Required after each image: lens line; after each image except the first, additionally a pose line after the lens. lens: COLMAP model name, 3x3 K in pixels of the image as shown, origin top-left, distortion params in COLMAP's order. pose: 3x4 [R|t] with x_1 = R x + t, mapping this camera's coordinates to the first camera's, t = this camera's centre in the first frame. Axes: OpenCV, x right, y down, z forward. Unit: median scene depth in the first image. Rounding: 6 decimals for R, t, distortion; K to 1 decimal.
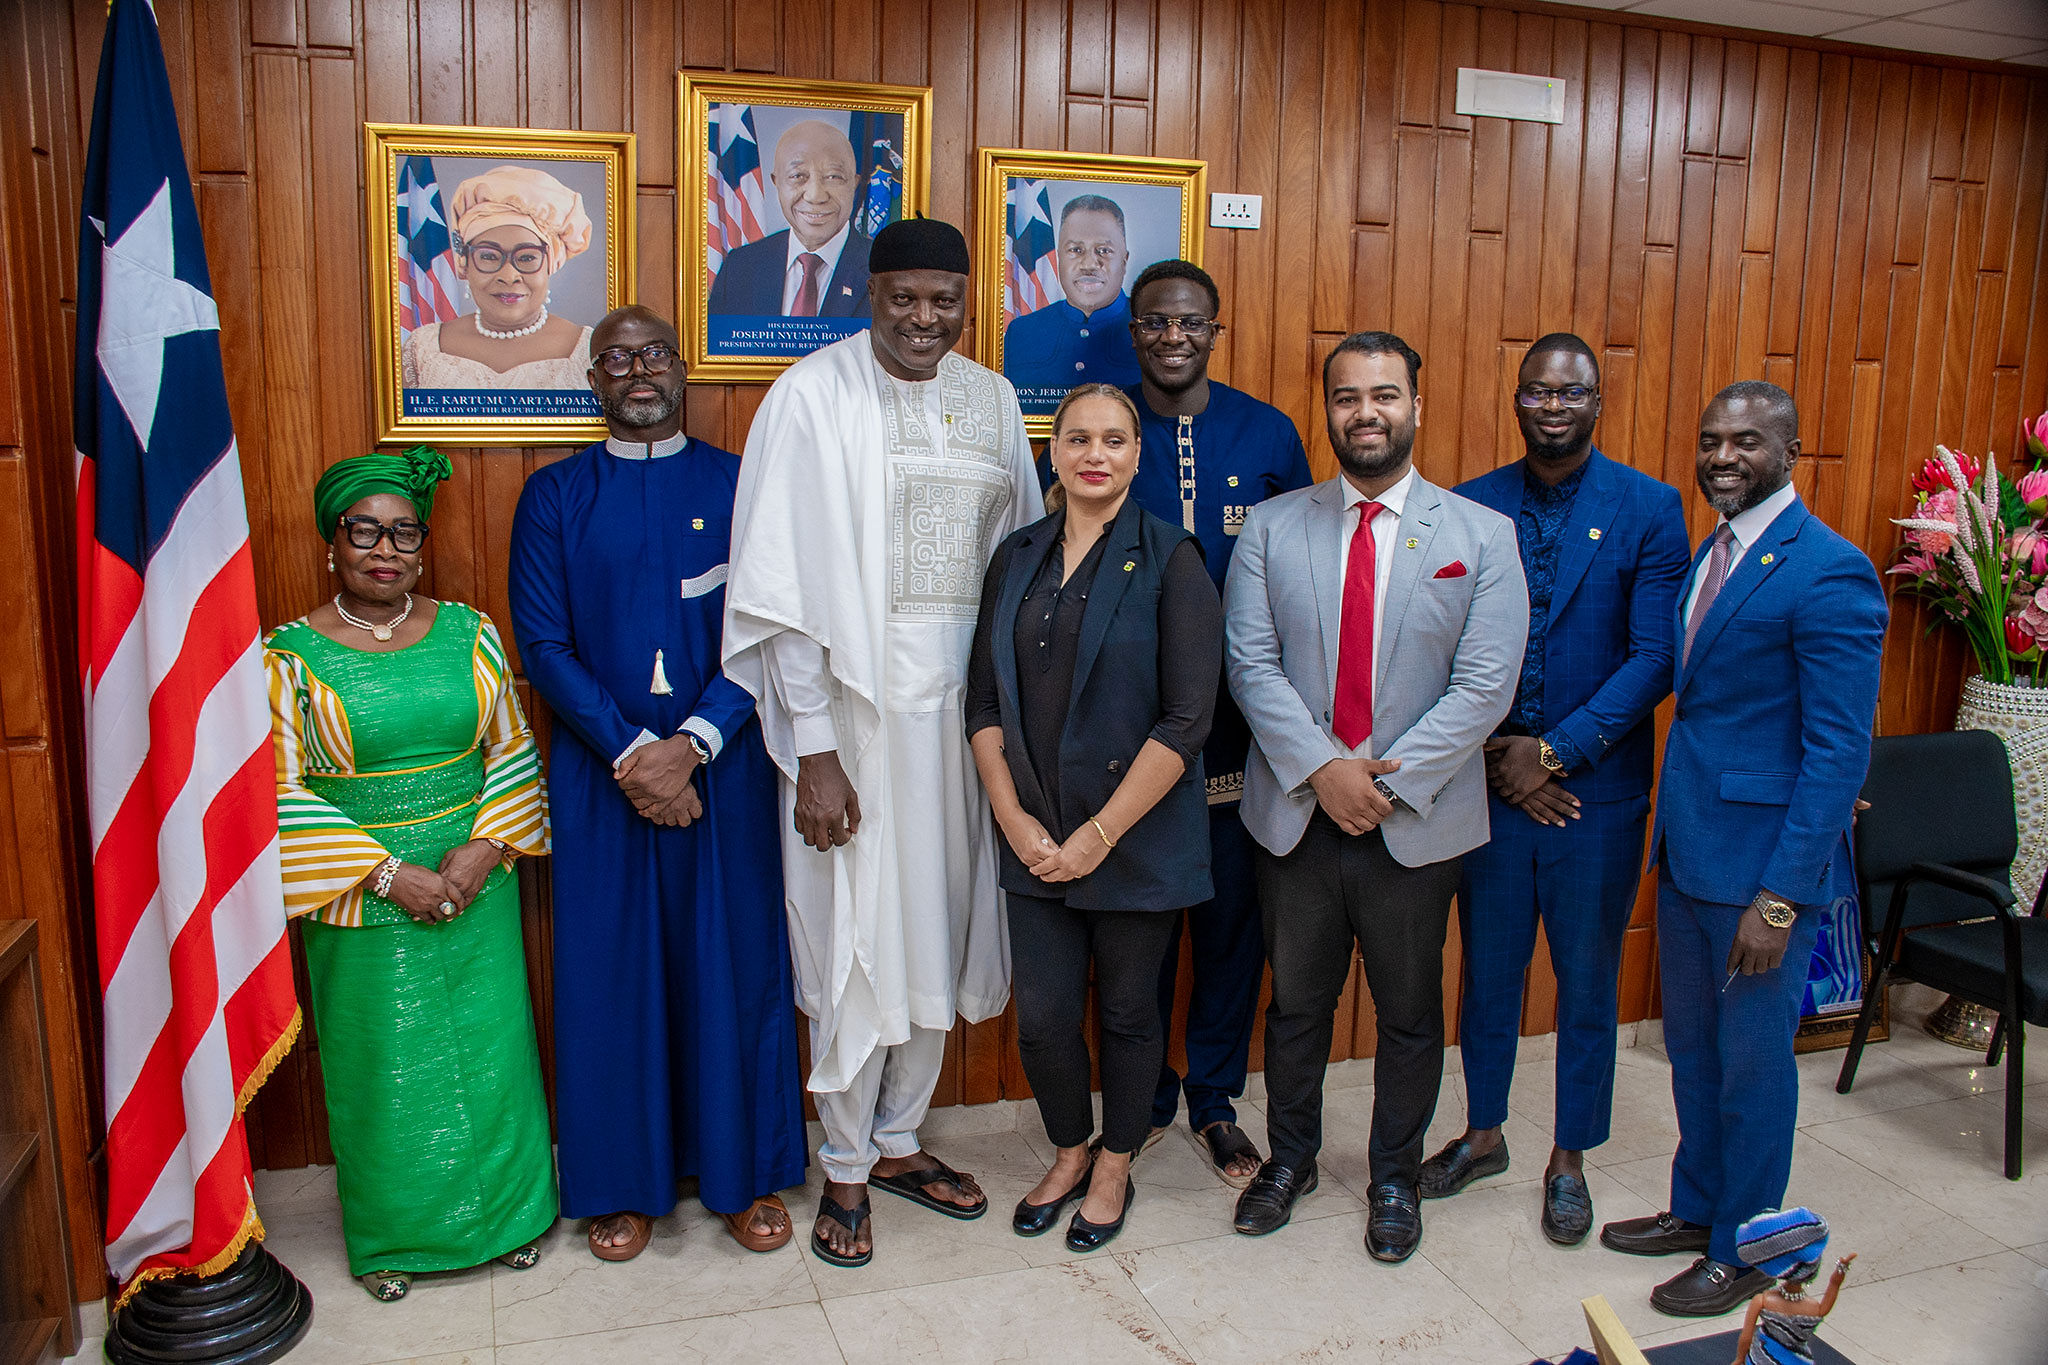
lens RADIAL K [[1633.5, 0, 1020.5], [0, 1633.5, 690.7], [0, 0, 1]] dist [-0.150167, 0.112181]
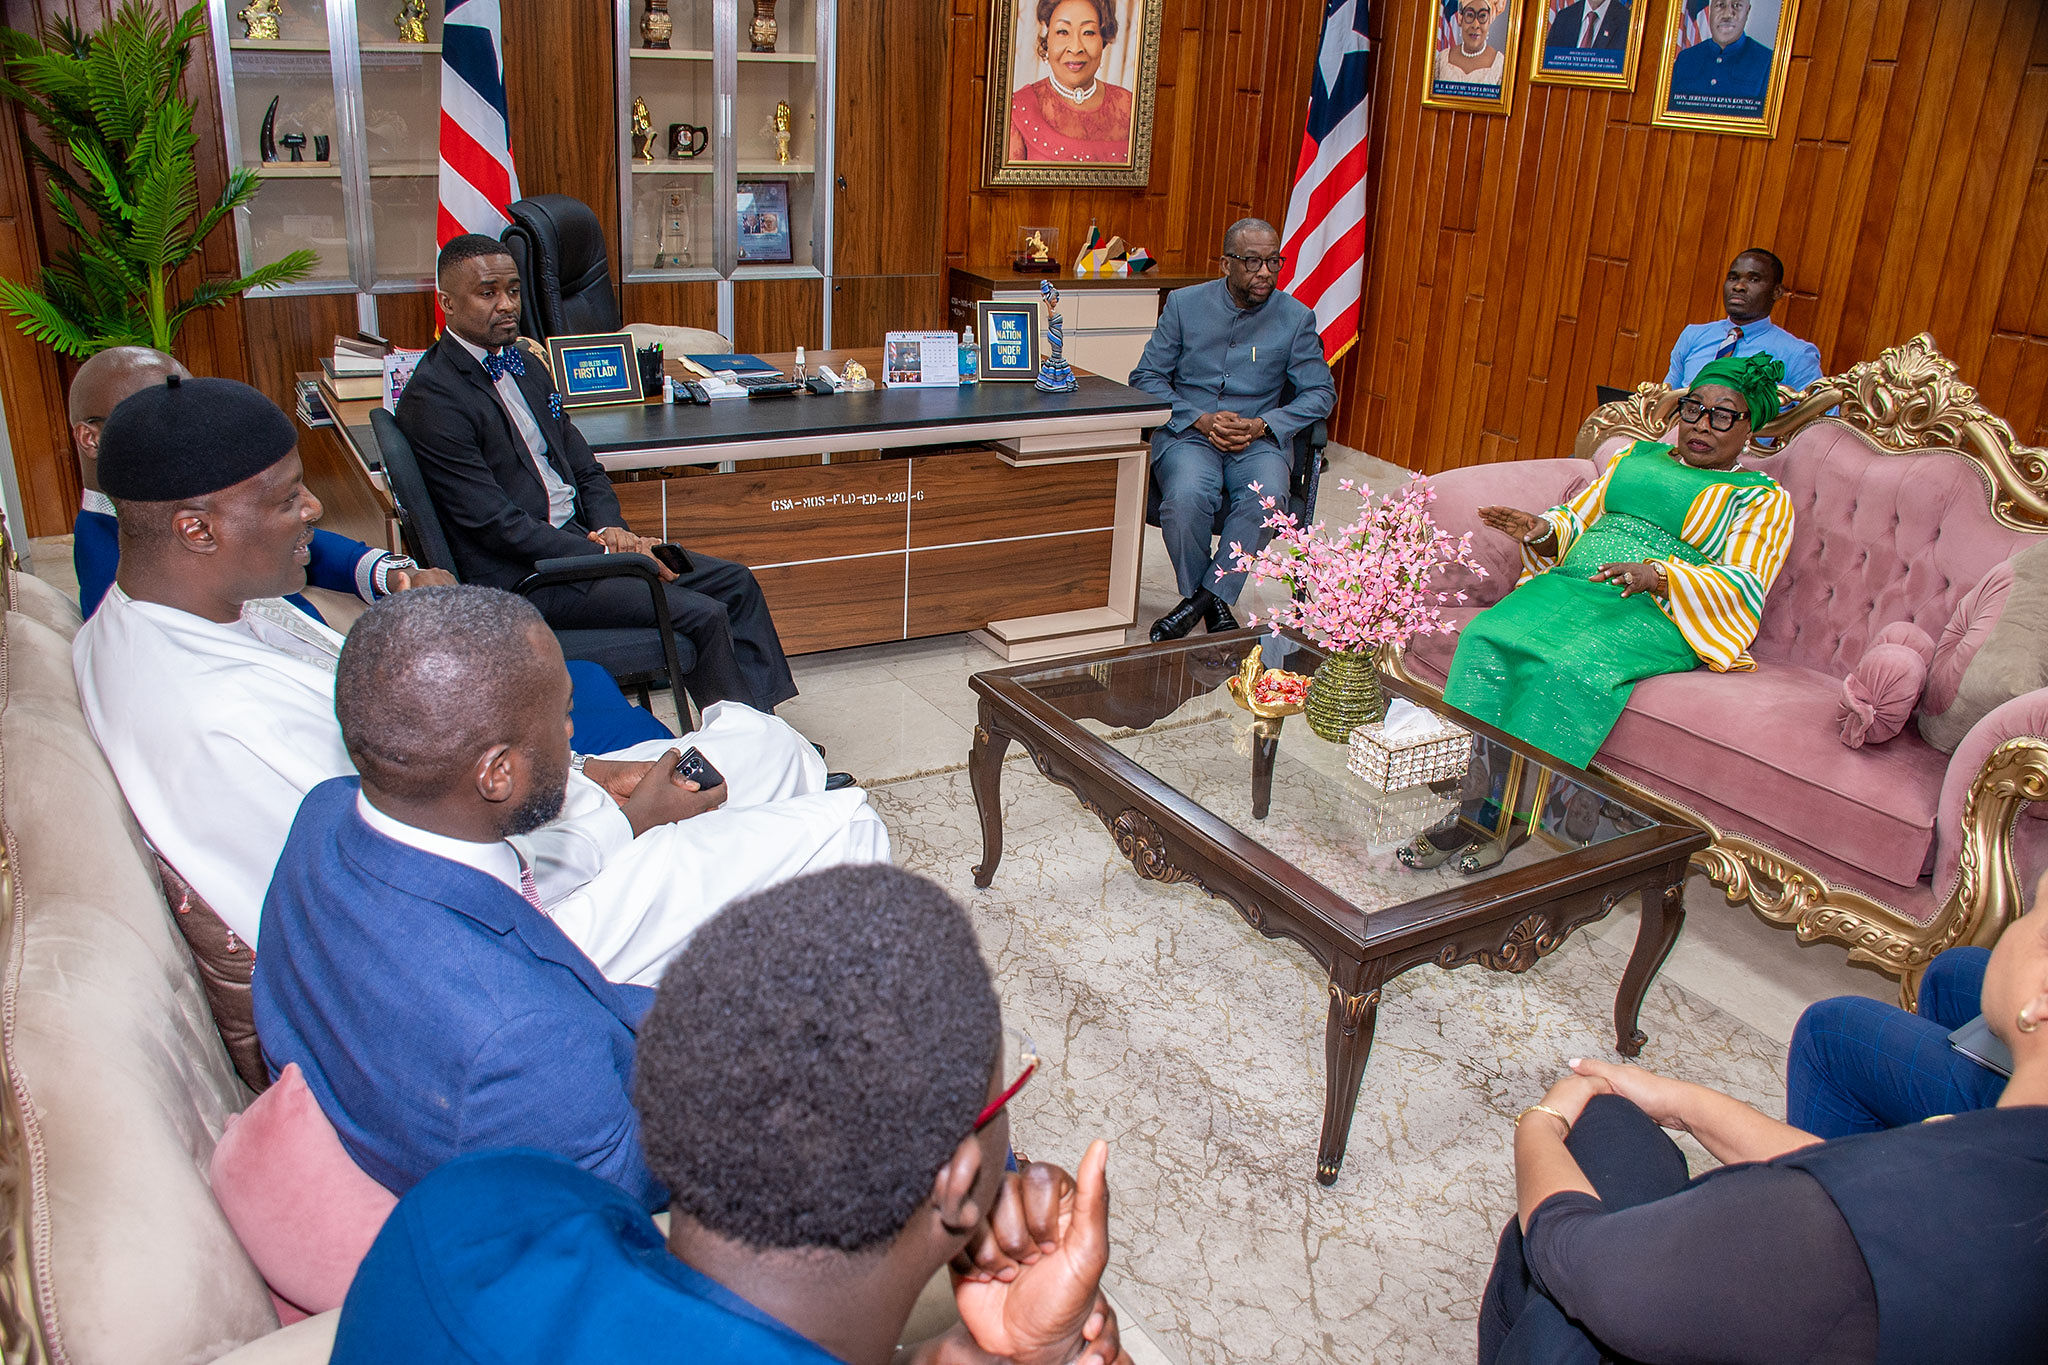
lens RADIAL K [[1606.3, 0, 1024.0], [0, 1606.3, 682.5], [0, 0, 1]] dist [-0.150414, 0.105076]
pose [[0.209166, 0.351471, -0.912534, 1.630319], [-0.220499, 0.926094, 0.306152, 0.032015], [0.952696, 0.137176, 0.271207, 0.043342]]
